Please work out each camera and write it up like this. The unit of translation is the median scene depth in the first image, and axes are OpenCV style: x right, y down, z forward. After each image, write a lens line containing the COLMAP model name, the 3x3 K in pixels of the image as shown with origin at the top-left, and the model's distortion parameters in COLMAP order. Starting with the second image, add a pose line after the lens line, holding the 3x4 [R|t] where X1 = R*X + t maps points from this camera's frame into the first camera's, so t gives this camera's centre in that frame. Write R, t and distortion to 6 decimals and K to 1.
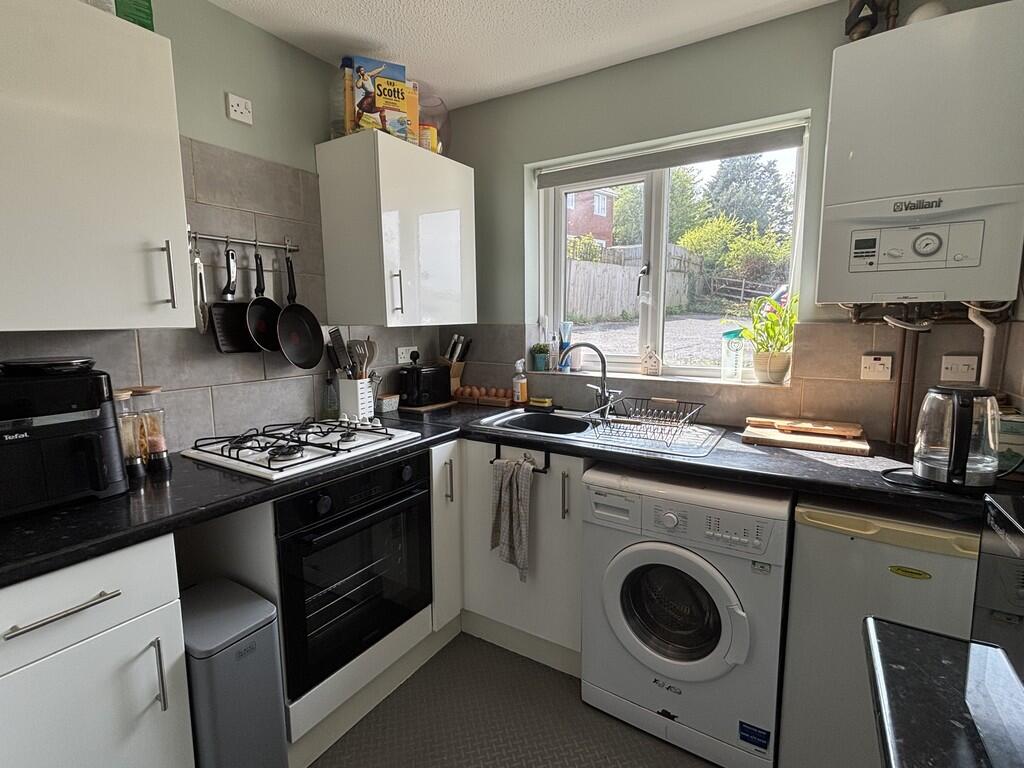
lens RADIAL K [[484.8, 0, 511.2], [0, 484.8, 382.5], [0, 0, 1]] dist [-0.002179, -0.000196]
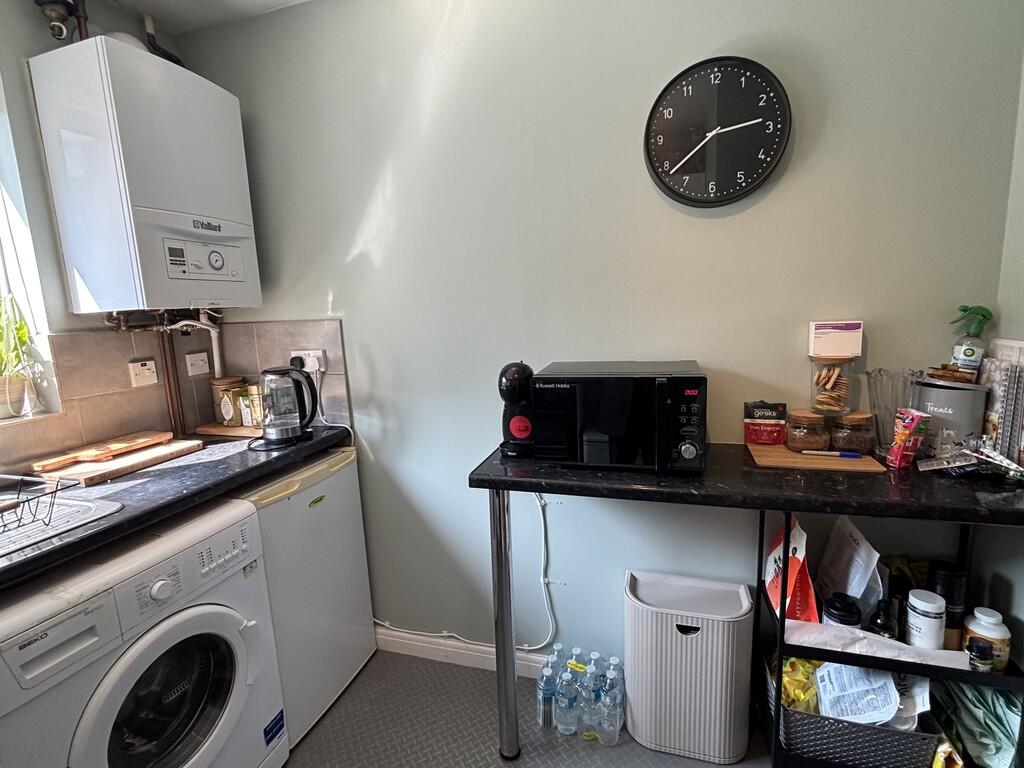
lens RADIAL K [[484.8, 0, 512.0], [0, 484.8, 385.5], [0, 0, 1]] dist [-0.002179, -0.000196]
pose [[-0.248591, -0.138901, 0.958597, -0.475192], [0.167418, 0.968607, 0.183768, -0.071746], [-0.954030, 0.206170, -0.217533, 0.553734]]
